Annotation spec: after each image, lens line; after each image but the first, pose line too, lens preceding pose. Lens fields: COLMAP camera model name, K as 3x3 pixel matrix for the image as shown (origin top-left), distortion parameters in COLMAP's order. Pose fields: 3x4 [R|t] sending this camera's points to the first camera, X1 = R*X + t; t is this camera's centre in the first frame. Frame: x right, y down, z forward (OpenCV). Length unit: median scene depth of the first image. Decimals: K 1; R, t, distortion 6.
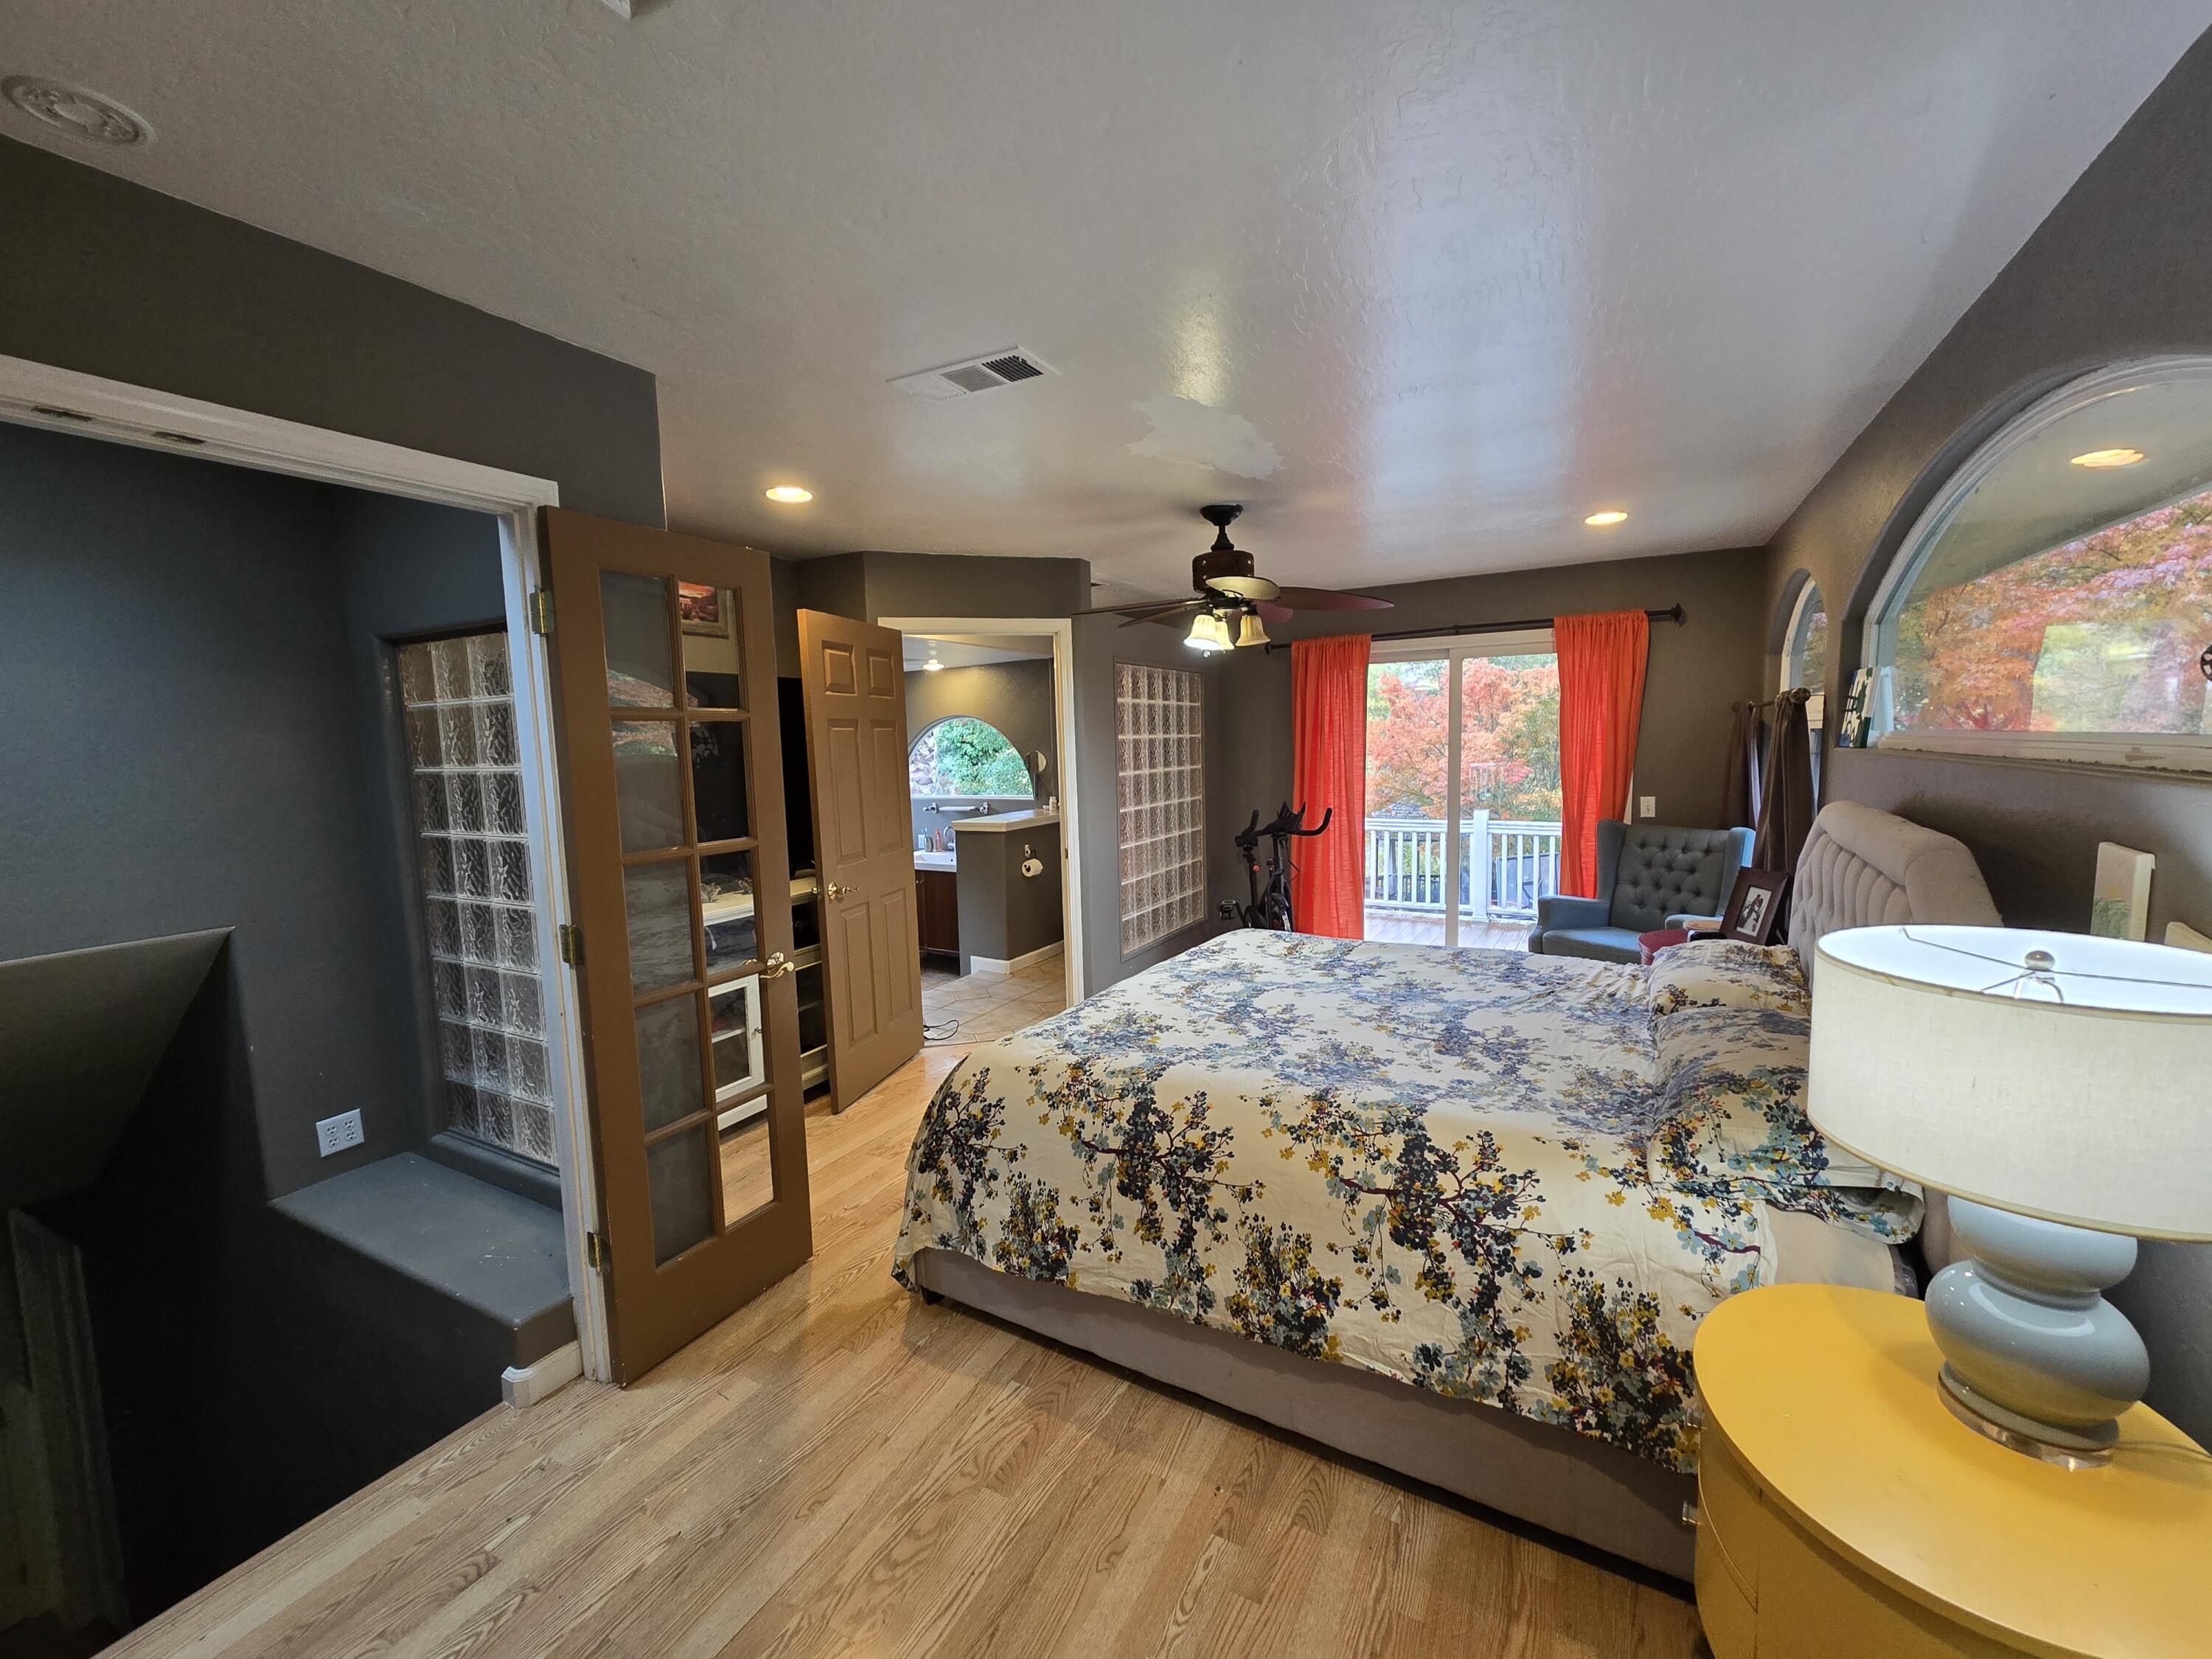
lens RADIAL K [[904.9, 0, 1111.7], [0, 904.9, 830.7], [0, 0, 1]] dist [-0.000063, -0.000621]
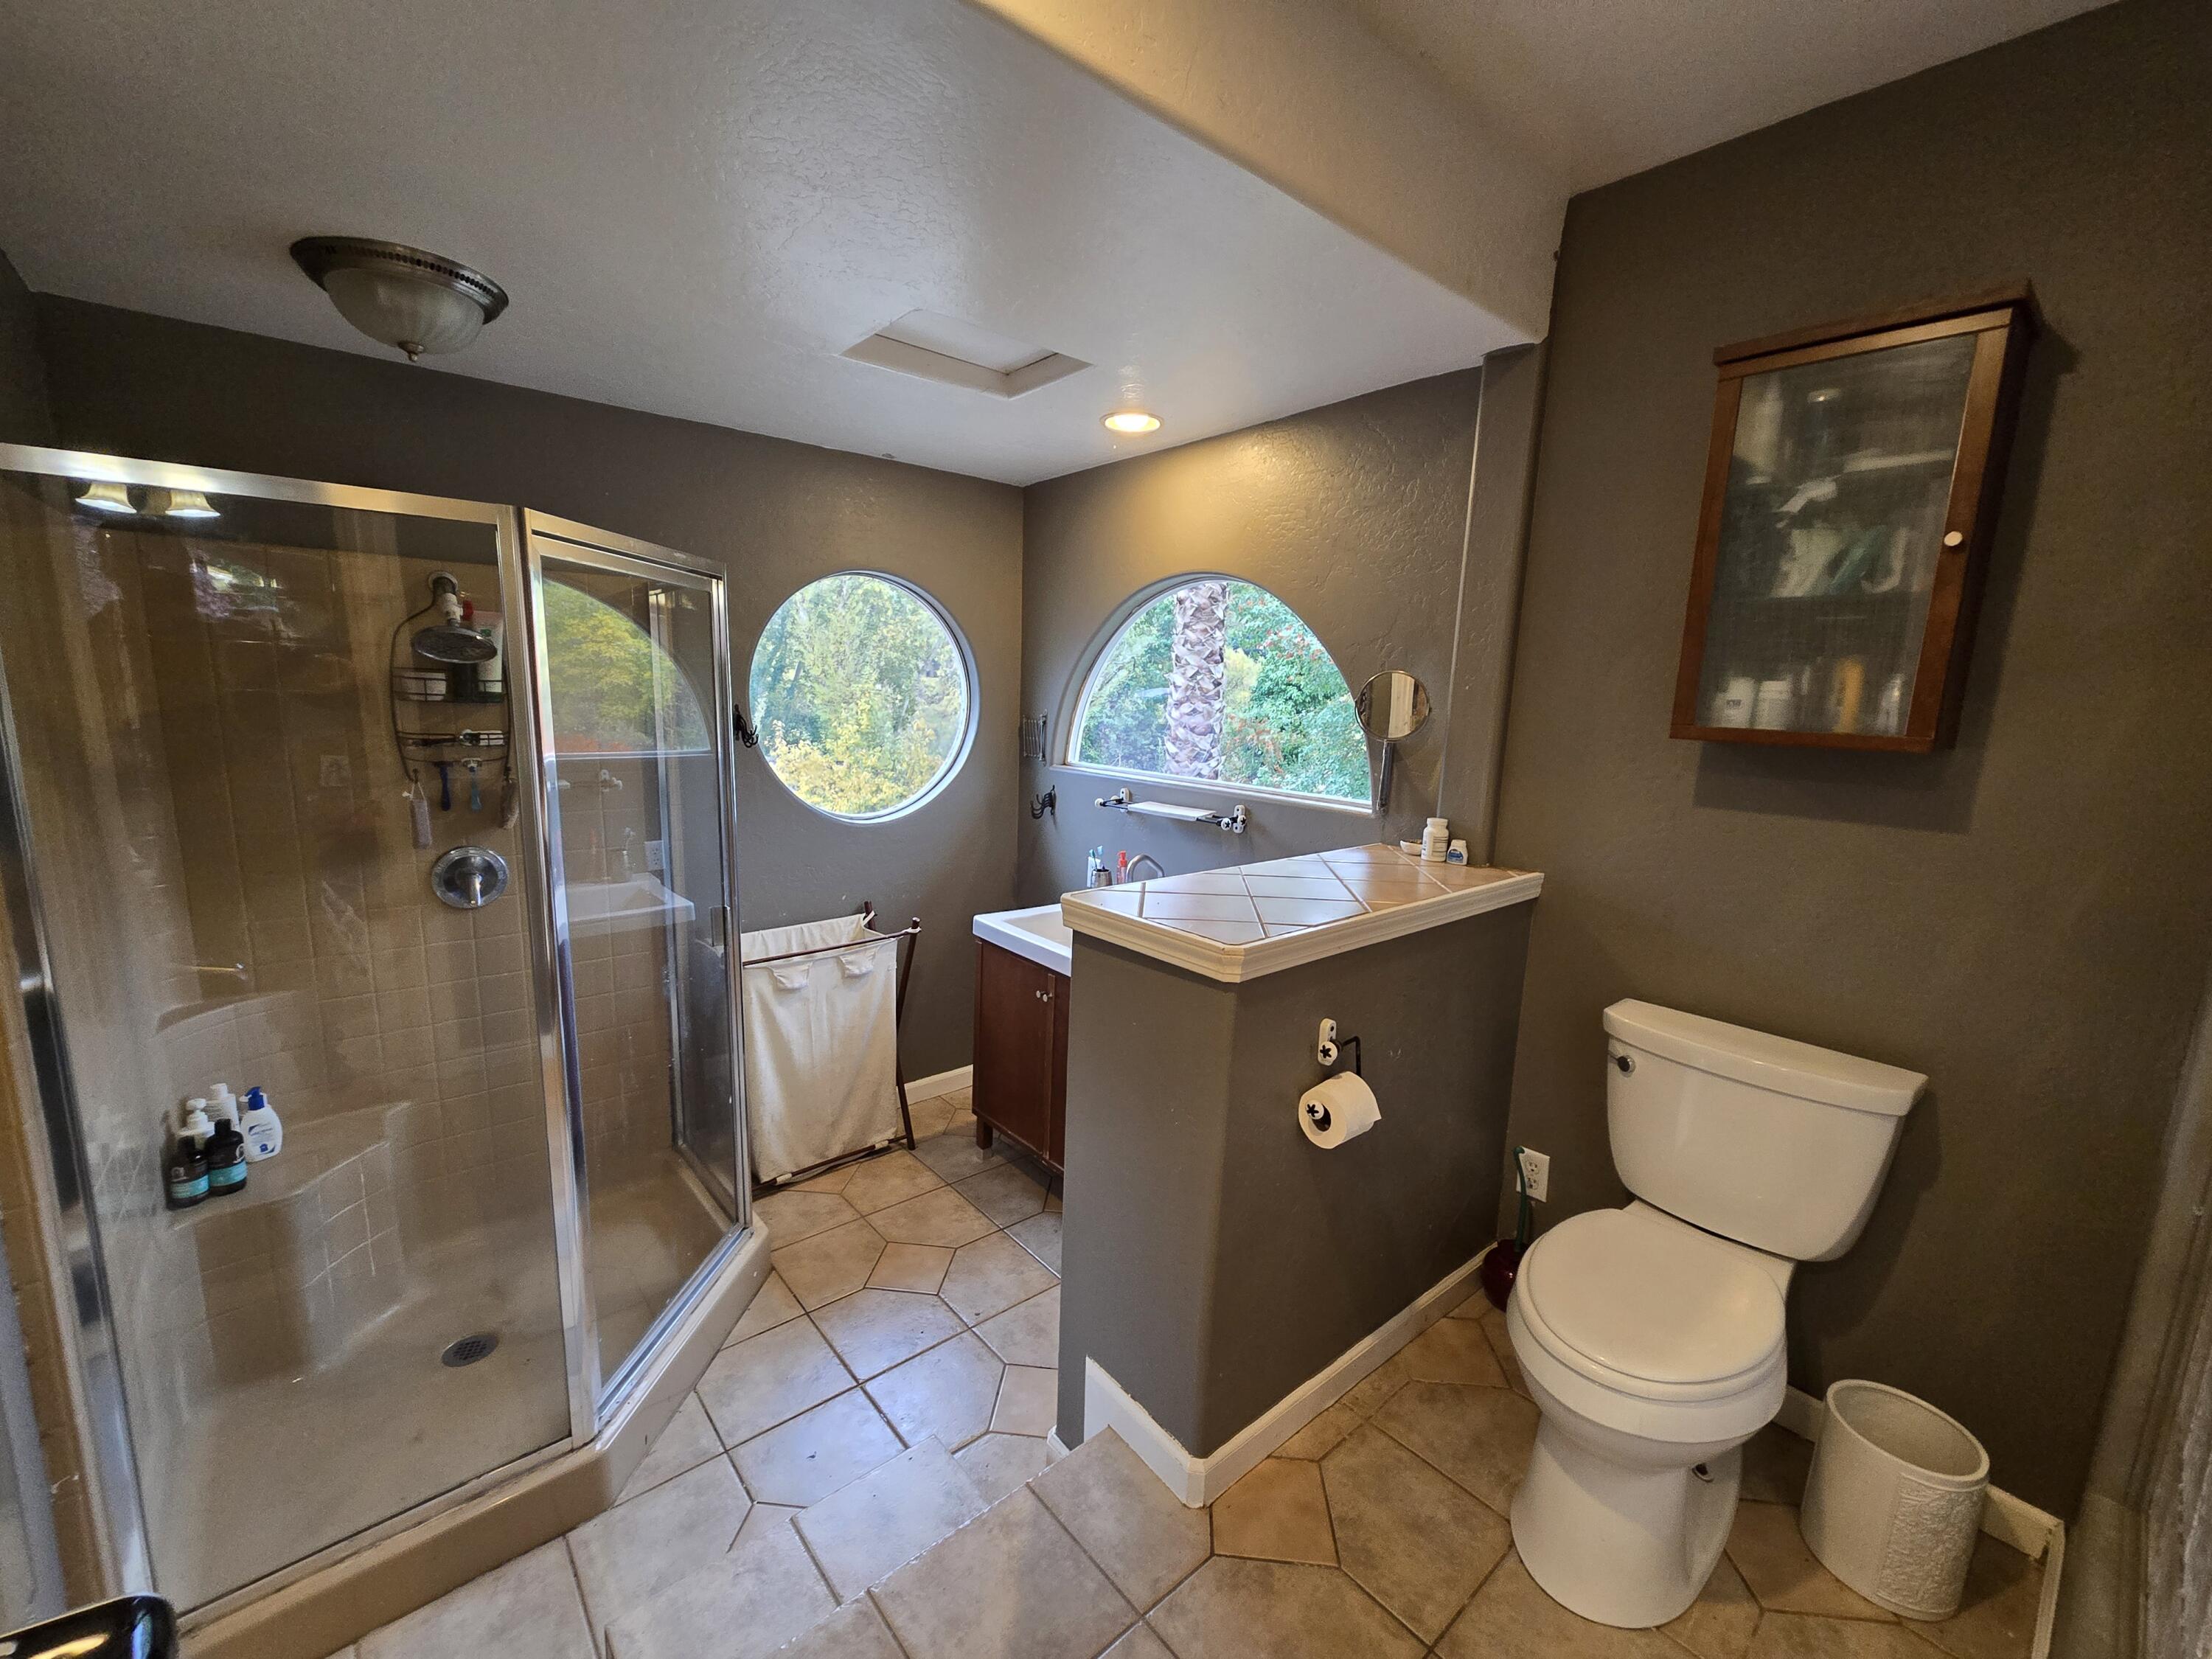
lens RADIAL K [[904.9, 0, 1107.0], [0, 904.9, 836.2], [0, 0, 1]] dist [-0.000063, -0.000621]
pose [[0.931184, 0.114008, -0.346263, -0.047414], [-0.091456, 0.992522, 0.080842, -0.035124], [0.352890, -0.043610, 0.934648, 0.508009]]
